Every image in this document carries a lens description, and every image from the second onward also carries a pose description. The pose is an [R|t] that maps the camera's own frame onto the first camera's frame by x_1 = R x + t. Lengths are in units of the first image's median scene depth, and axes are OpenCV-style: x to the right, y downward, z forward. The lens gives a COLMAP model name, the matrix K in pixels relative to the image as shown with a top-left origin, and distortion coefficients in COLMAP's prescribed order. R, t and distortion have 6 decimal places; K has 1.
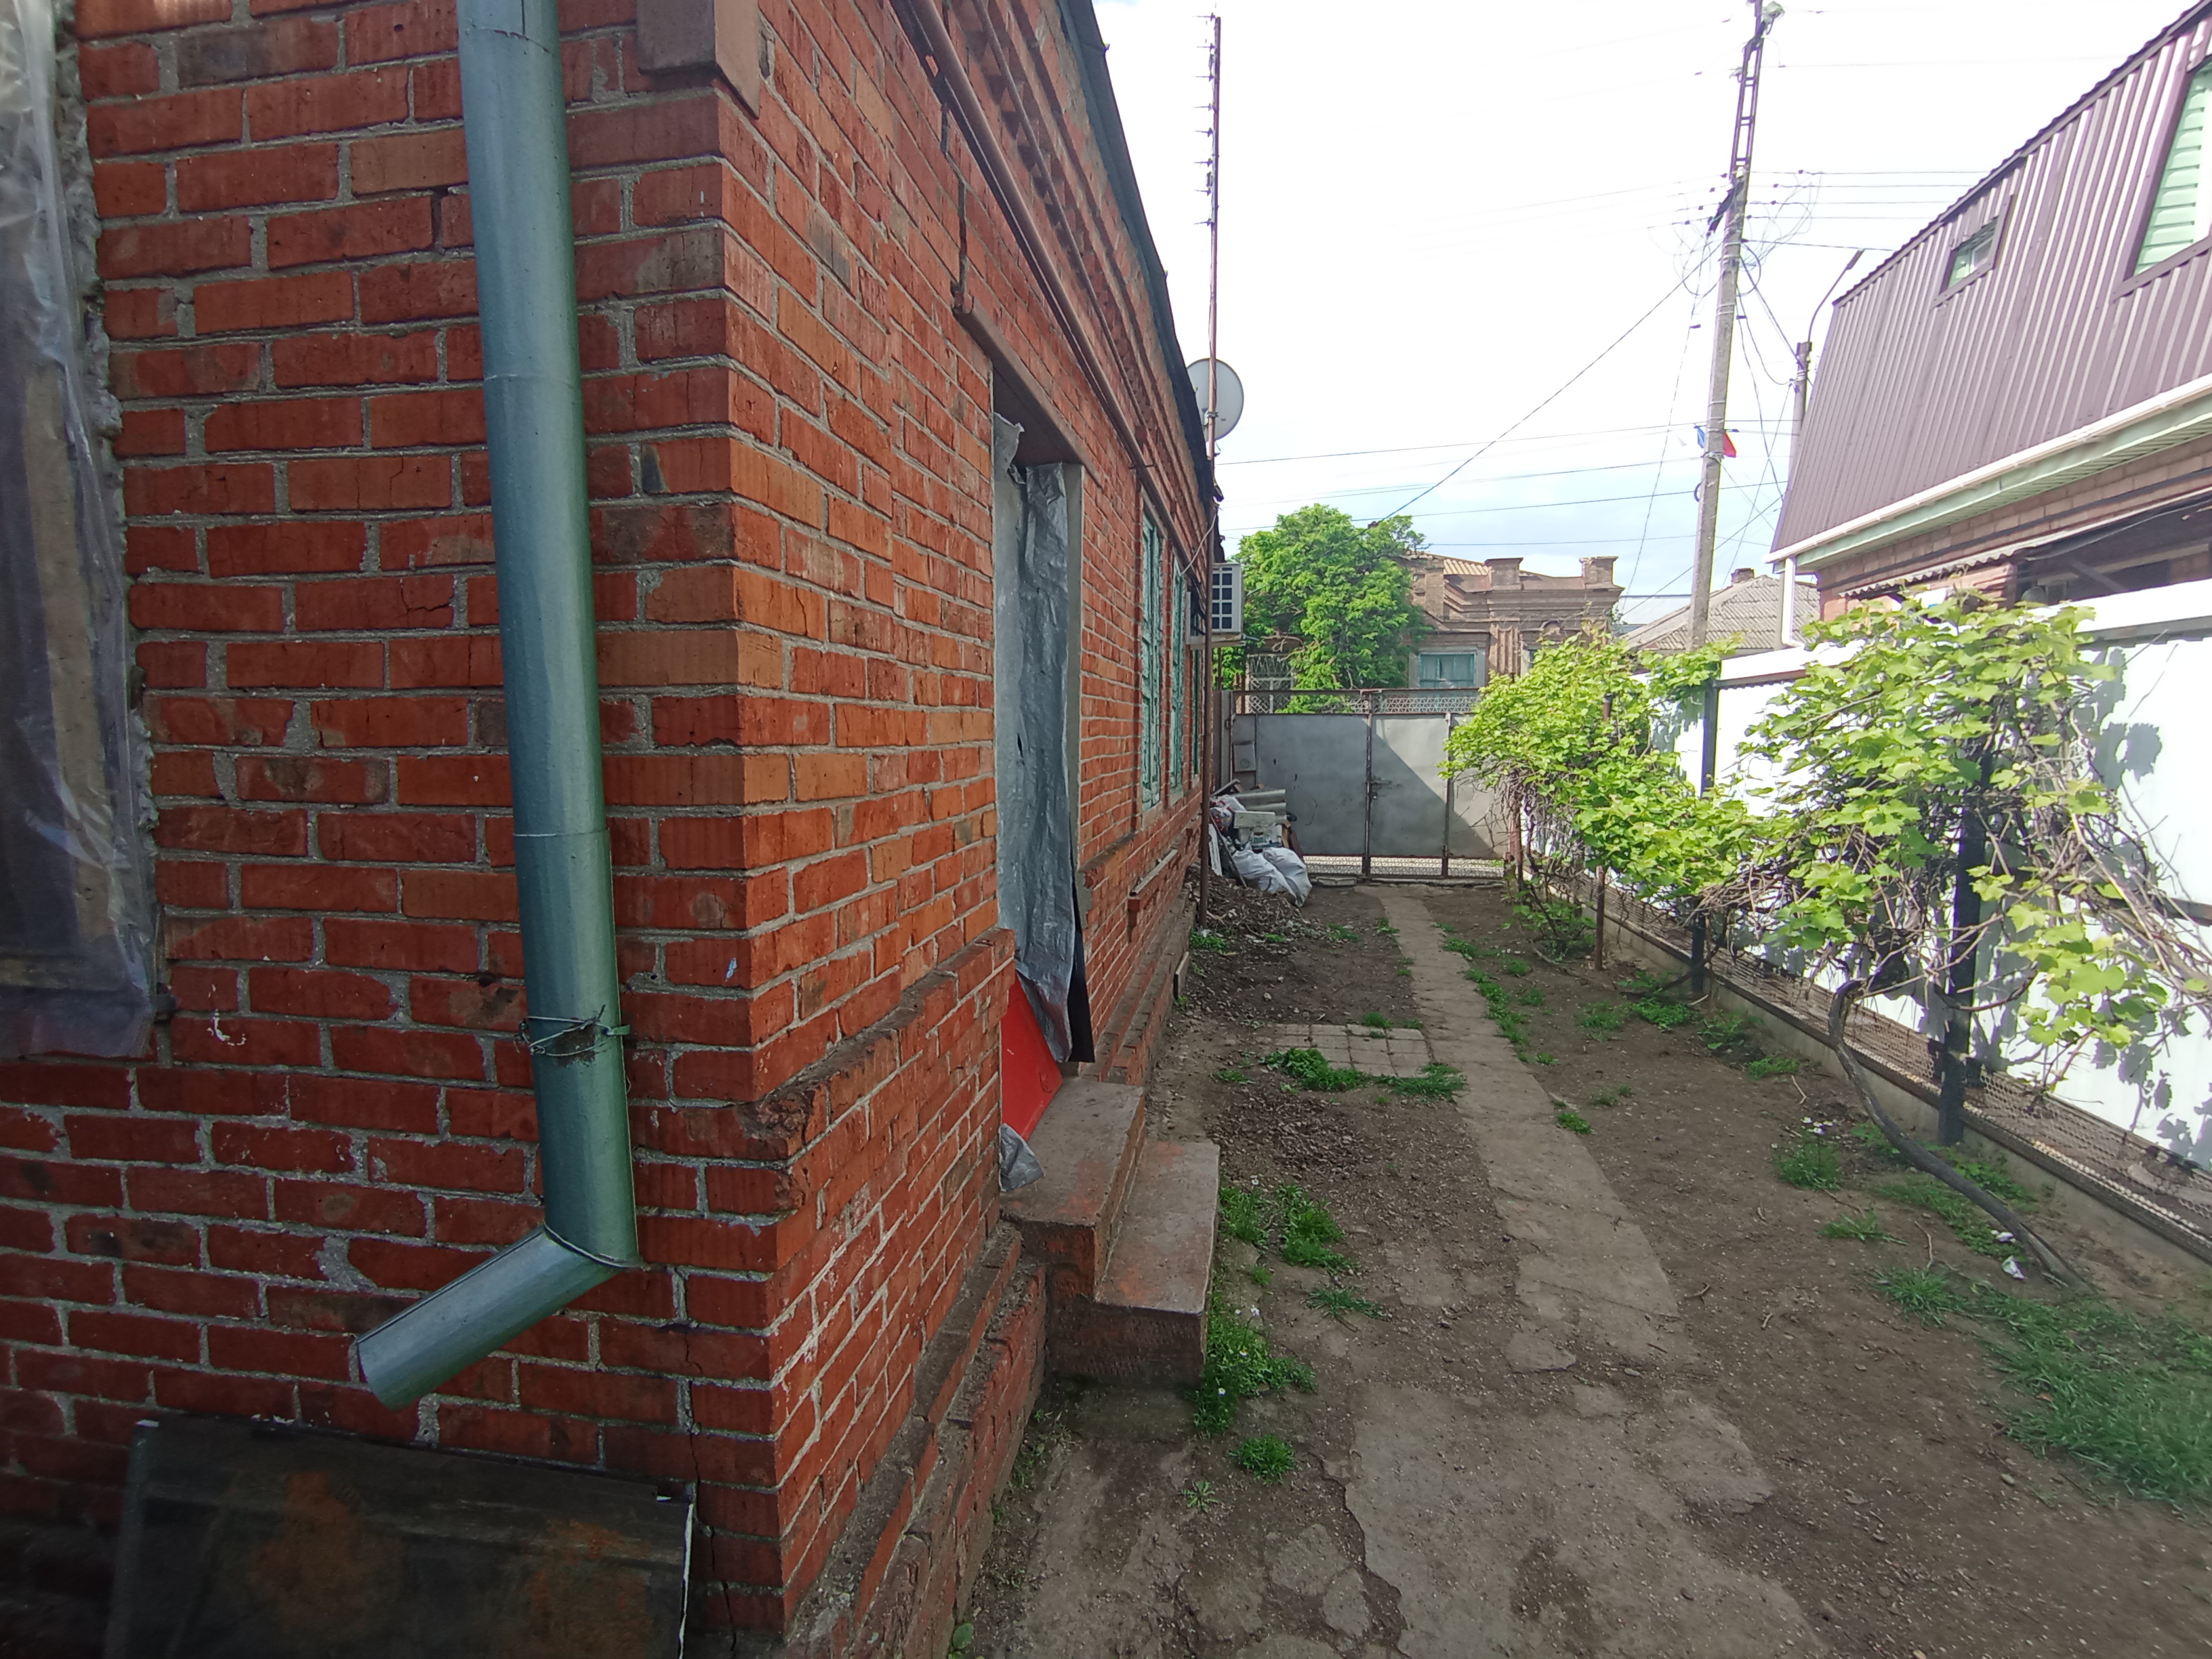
lens RADIAL K [[1009.6, 0, 1100.0], [0, 1009.6, 833.8], [0, 0, 1]] dist [-0.055496, 0.038183]
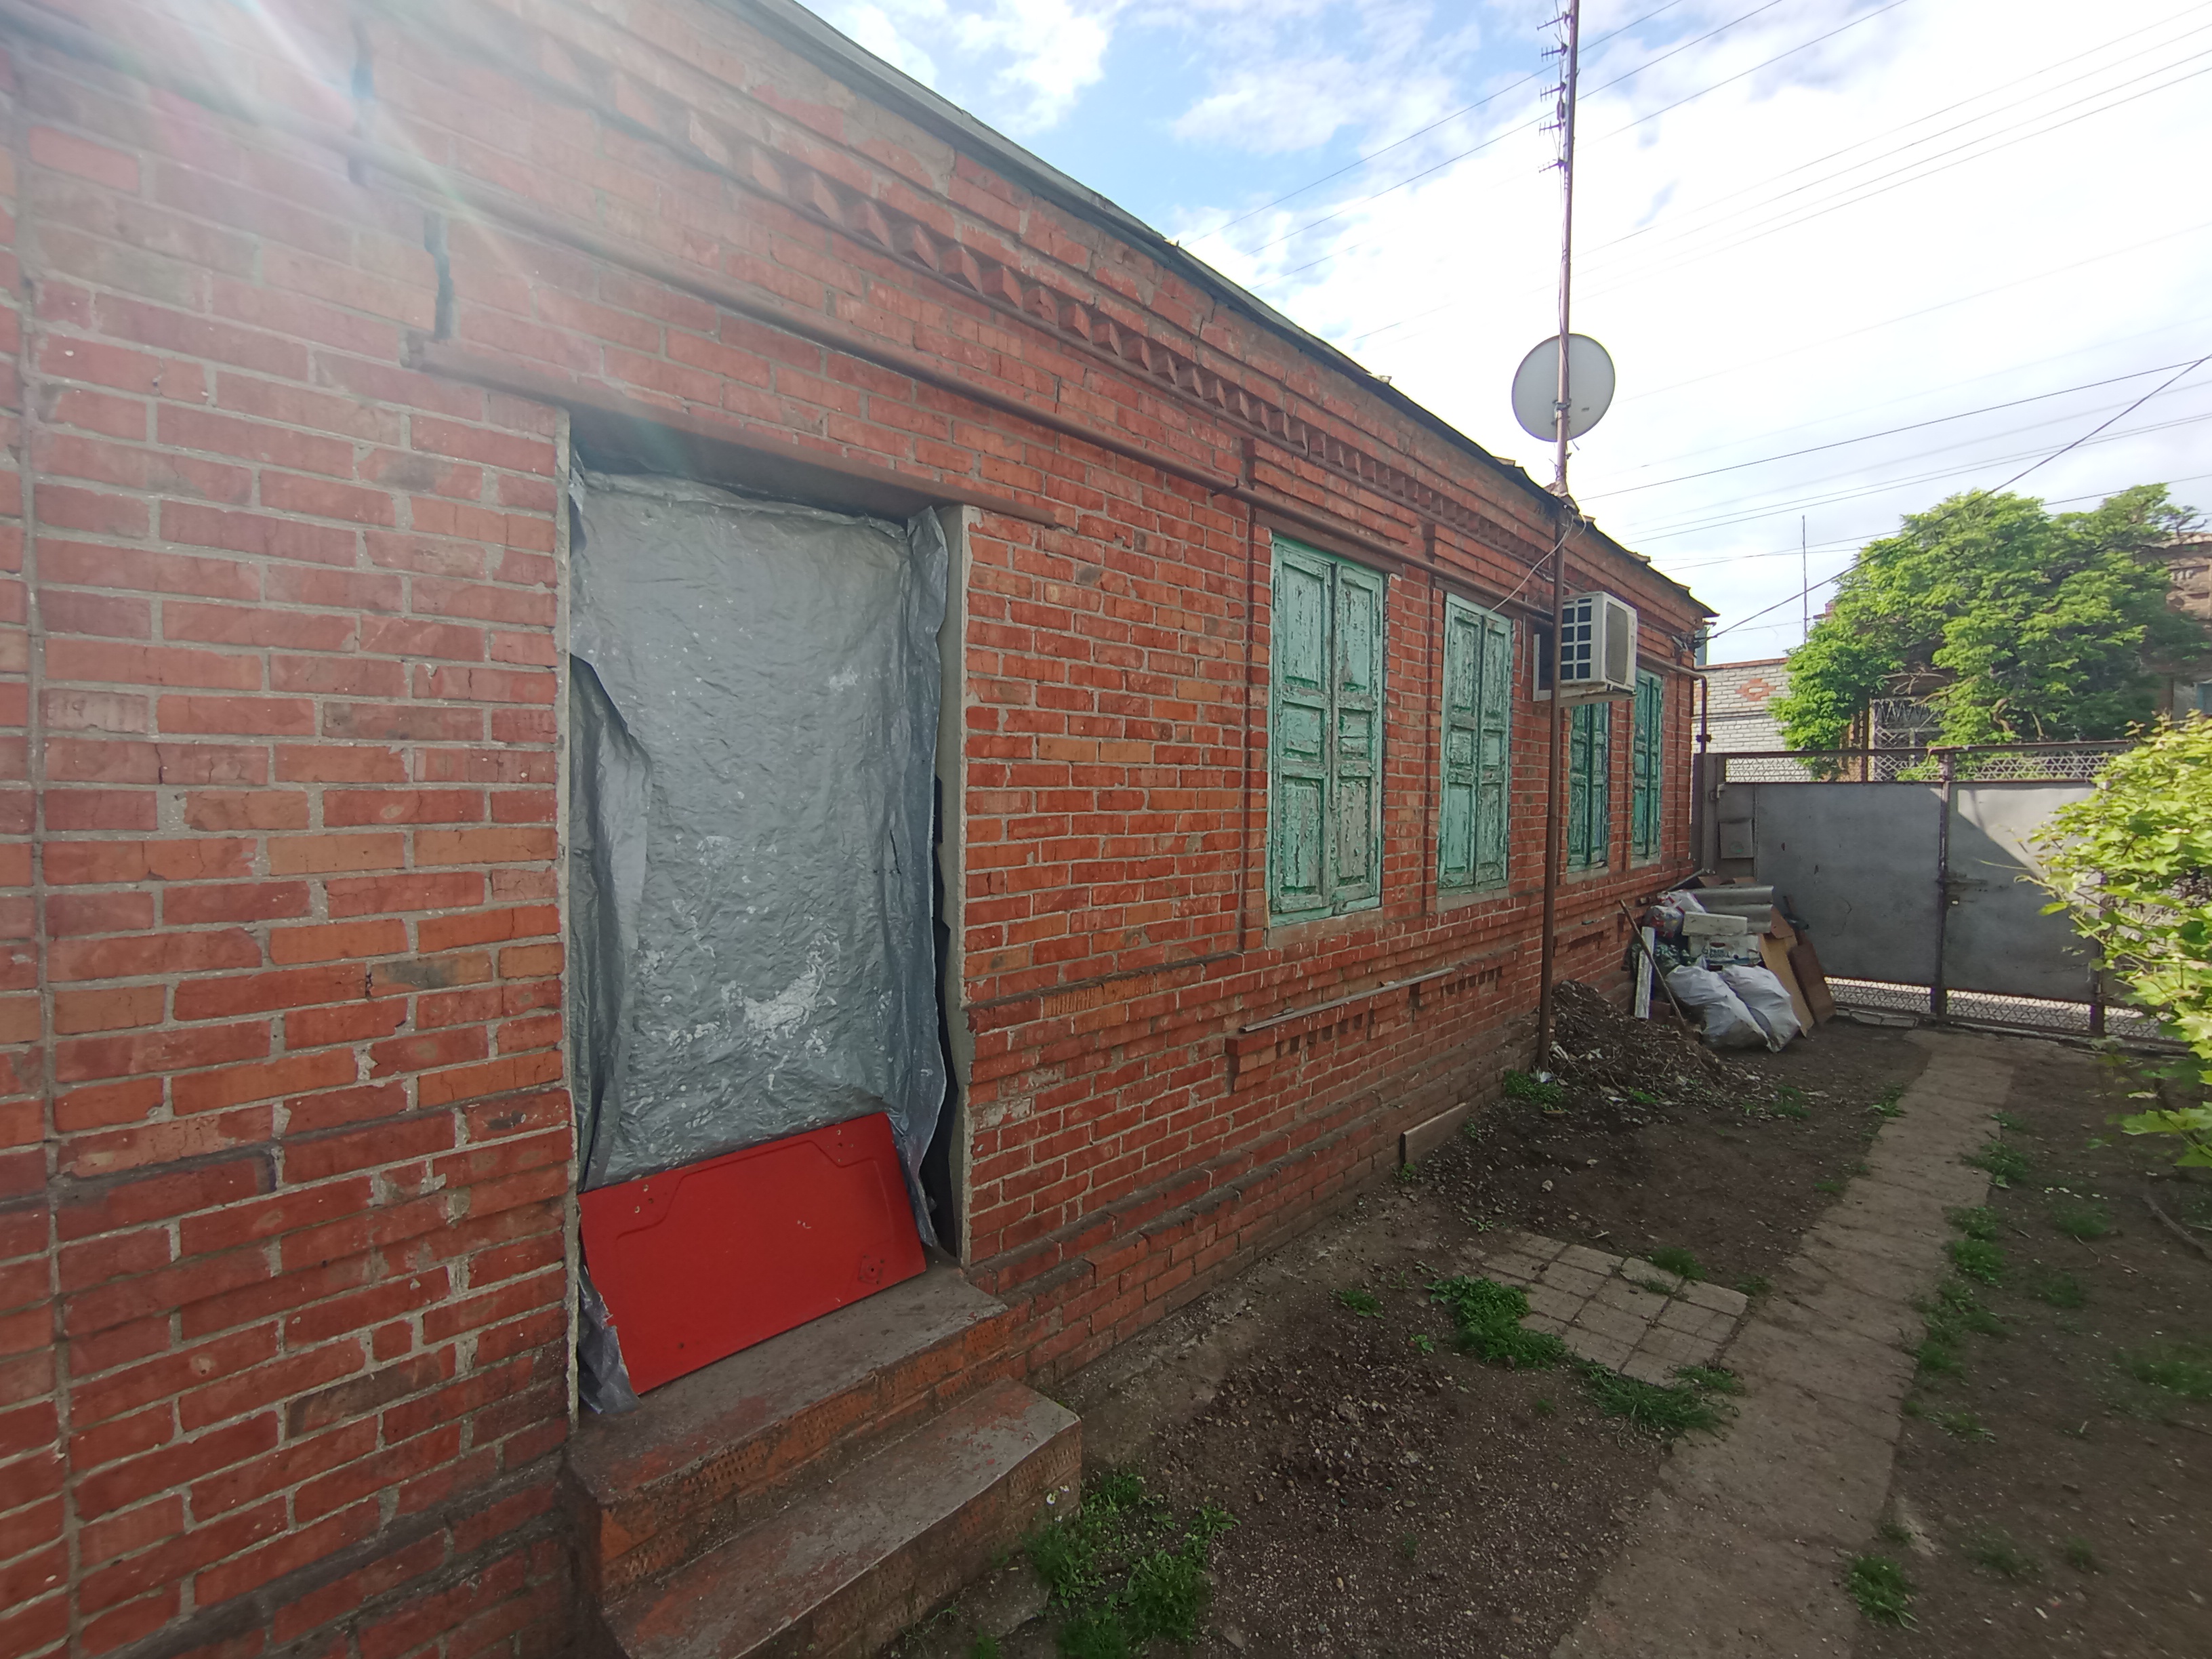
lens RADIAL K [[1009.9, 0, 1106.0], [0, 1009.9, 829.5], [0, 0, 1]] dist [-0.040638, 0.030949]
pose [[0.843561, 0.021015, -0.536621, 0.499824], [-0.055432, 0.997304, -0.048083, -0.072181], [0.534164, 0.070306, 0.842452, 0.382591]]
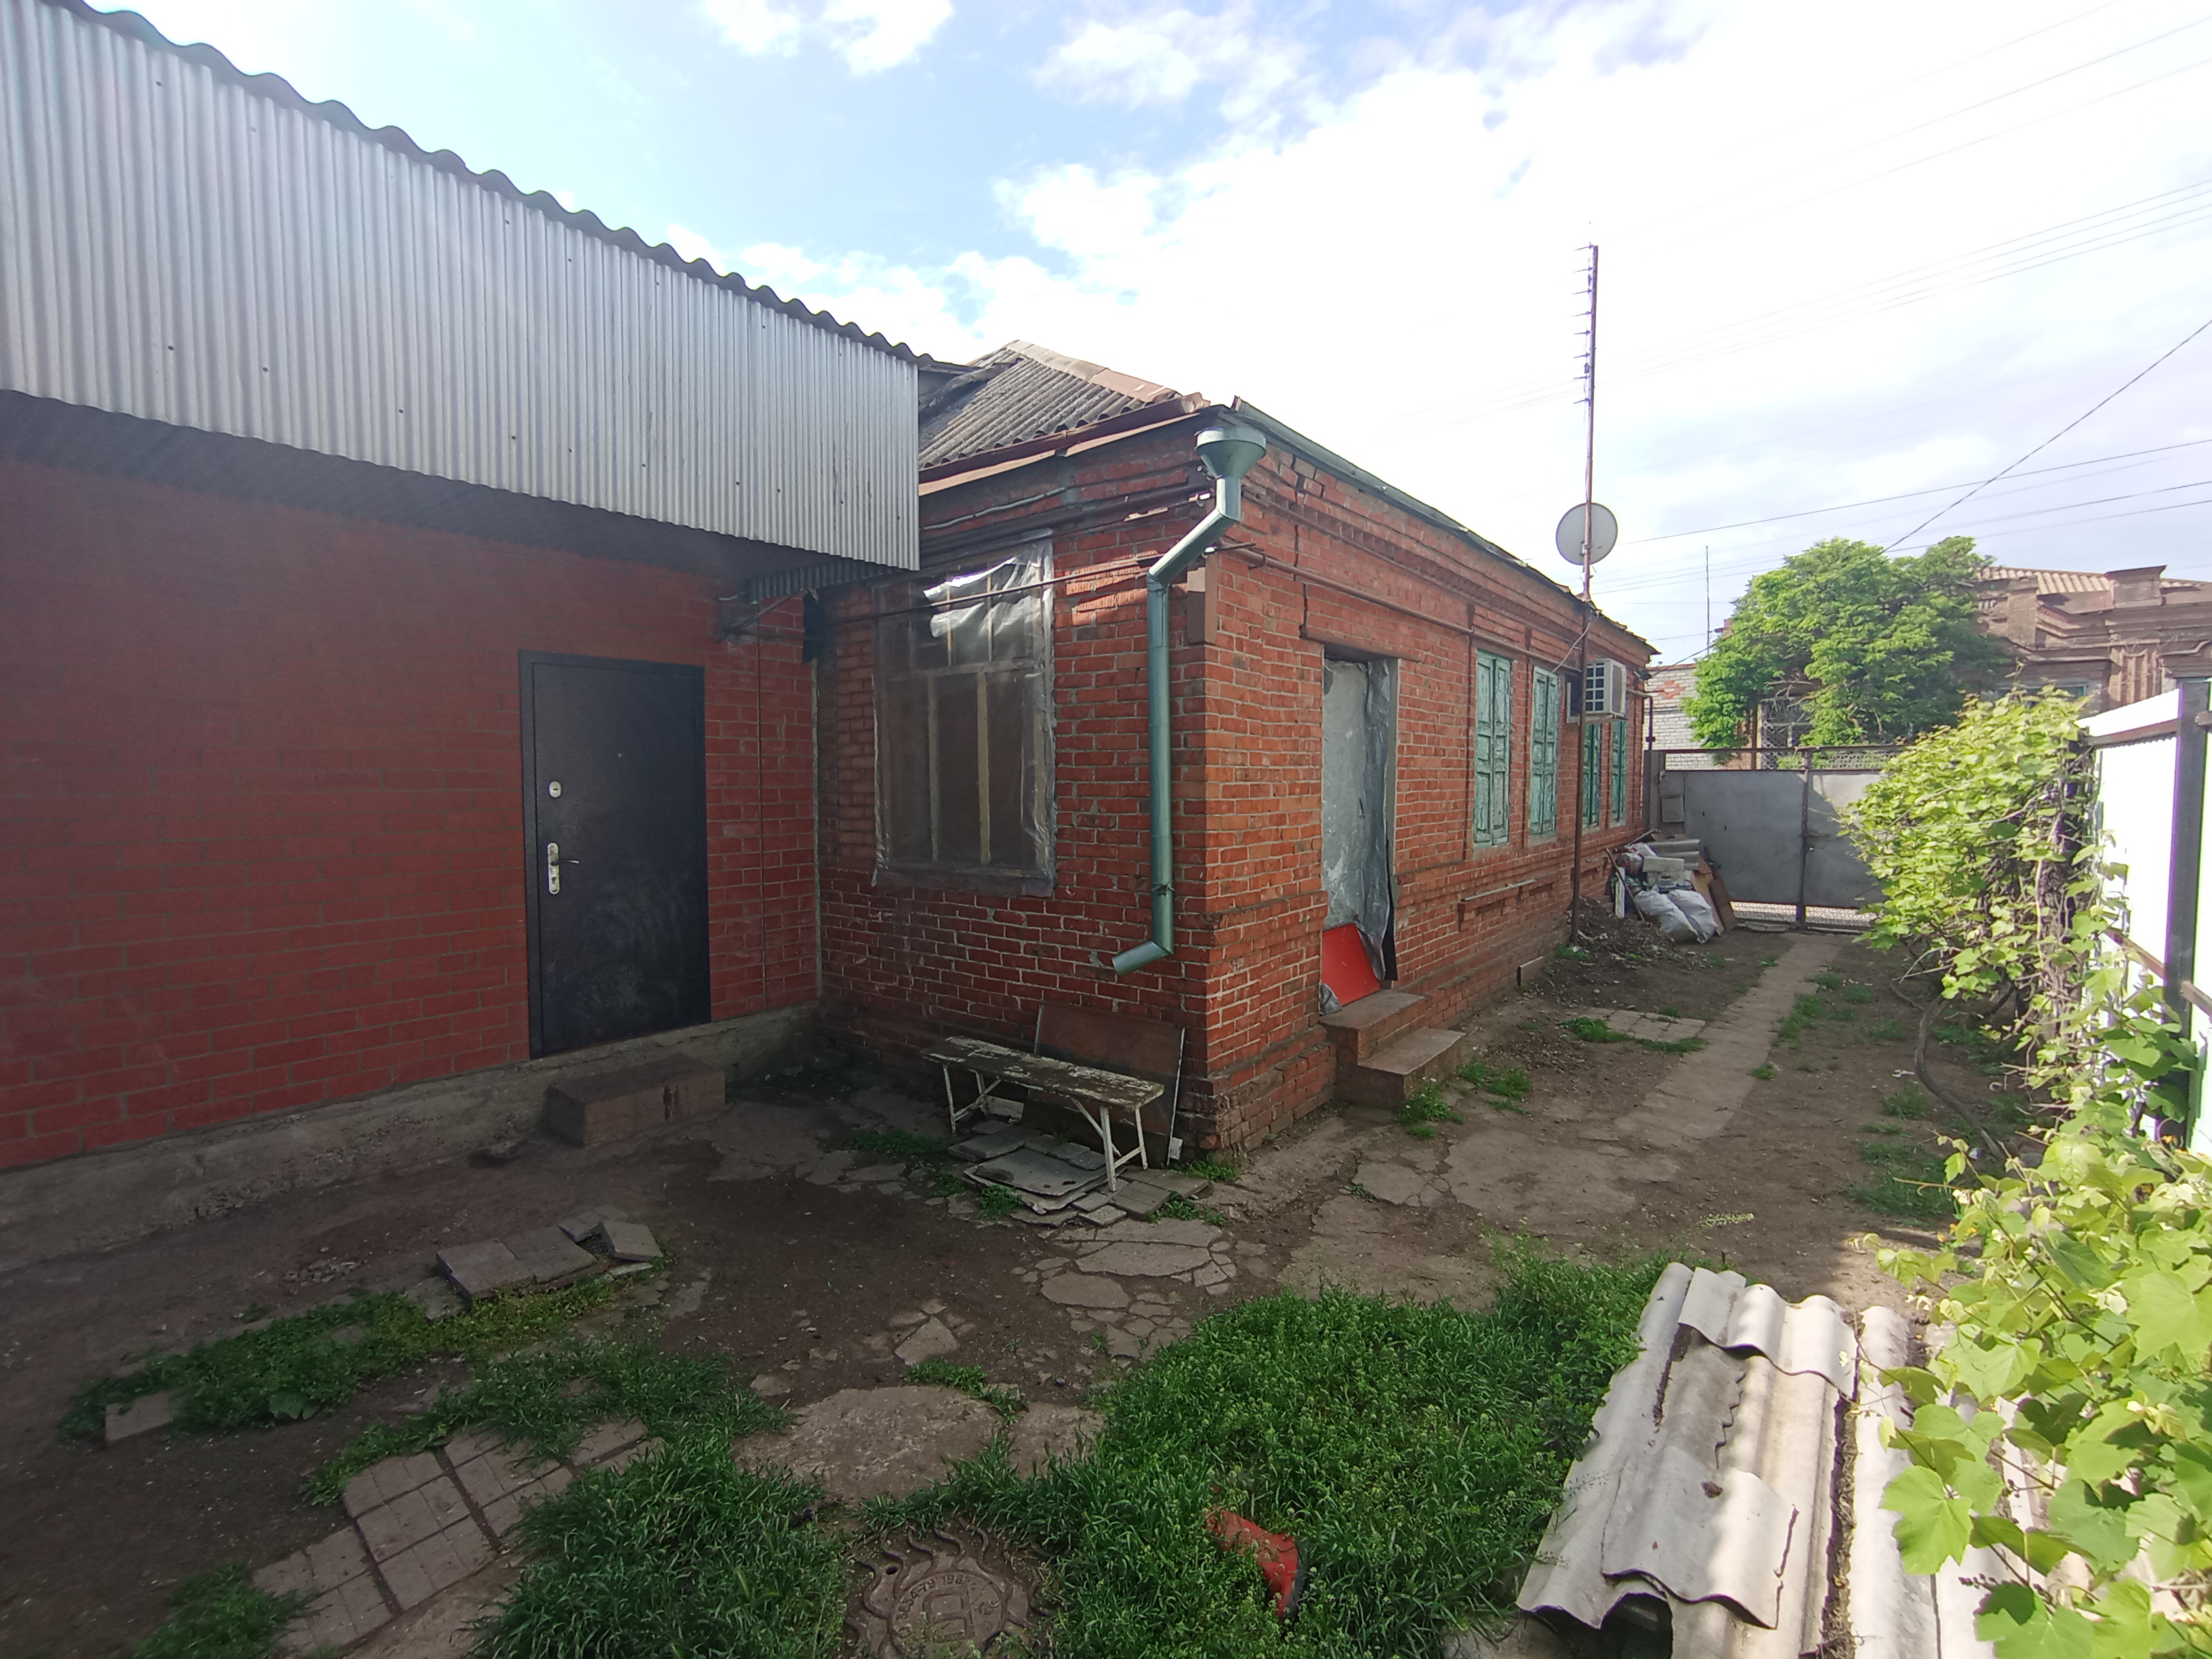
lens RADIAL K [[1009.6, 0, 1100.0], [0, 1009.6, 833.8], [0, 0, 1]] dist [-0.055496, 0.038183]
pose [[0.879087, 0.024329, -0.476040, 0.380582], [-0.044298, 0.998544, -0.030772, 0.041049], [0.474598, 0.048139, 0.878885, -0.871923]]
